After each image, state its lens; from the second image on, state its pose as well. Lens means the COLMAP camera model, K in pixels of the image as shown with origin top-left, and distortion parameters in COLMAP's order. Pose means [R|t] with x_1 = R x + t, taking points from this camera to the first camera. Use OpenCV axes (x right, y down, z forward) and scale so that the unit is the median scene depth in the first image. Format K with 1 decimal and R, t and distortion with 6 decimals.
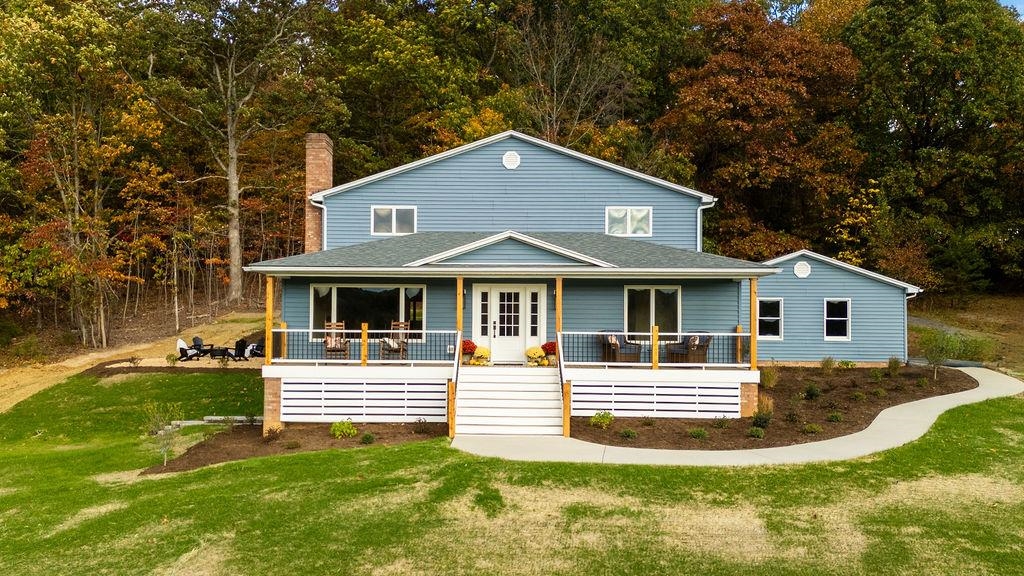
lens RADIAL K [[860.2, 0, 463.2], [0, 860.2, 304.0], [0, 0, 1]] dist [0.075491, -0.069150]
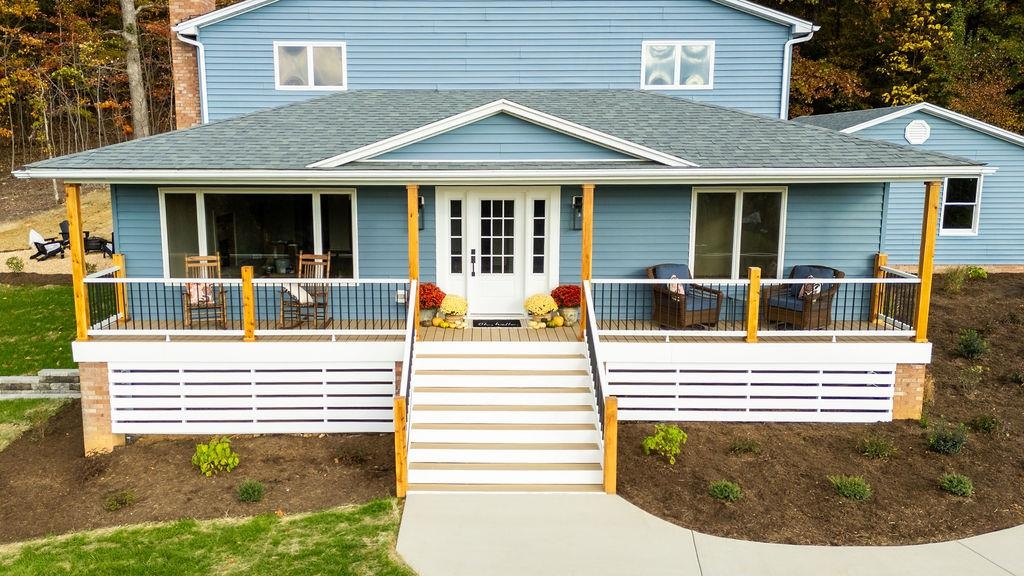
lens RADIAL K [[860.2, 0, 463.2], [0, 860.2, 304.0], [0, 0, 1]] dist [0.075491, -0.069150]
pose [[0.999185, -0.018752, 0.035741, 0.007351], [0.011230, 0.979718, 0.200069, -0.063037], [-0.038768, -0.199504, 0.979130, 0.403684]]
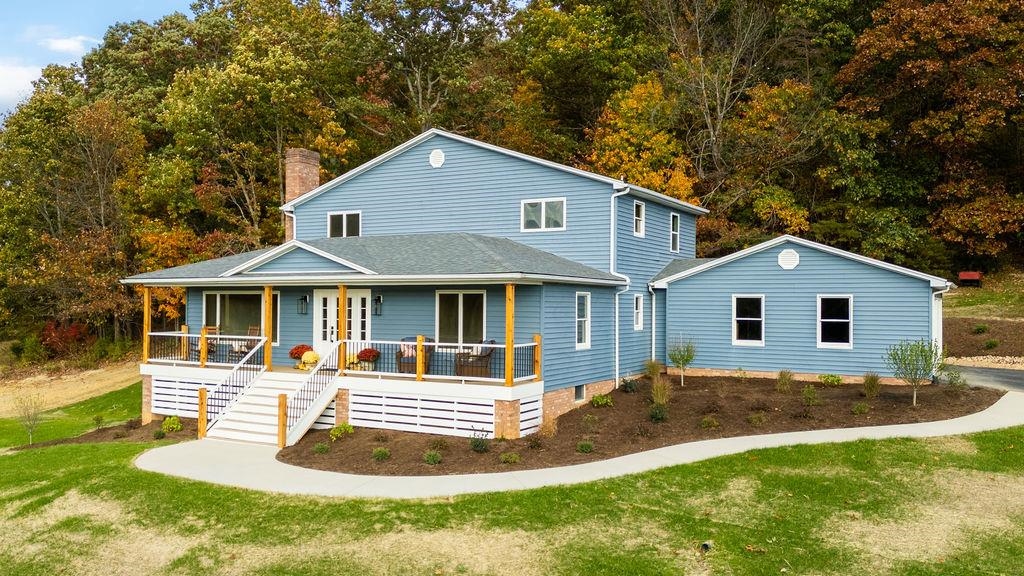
lens RADIAL K [[842.8, 0, 432.4], [0, 842.8, 290.0], [0, 0, 1]] dist [0.059817, 0.001047]
pose [[0.871197, -0.012147, -0.490784, 0.631988], [0.015675, 0.999872, 0.003079, -0.024133], [0.490684, -0.010375, 0.871276, 0.189077]]
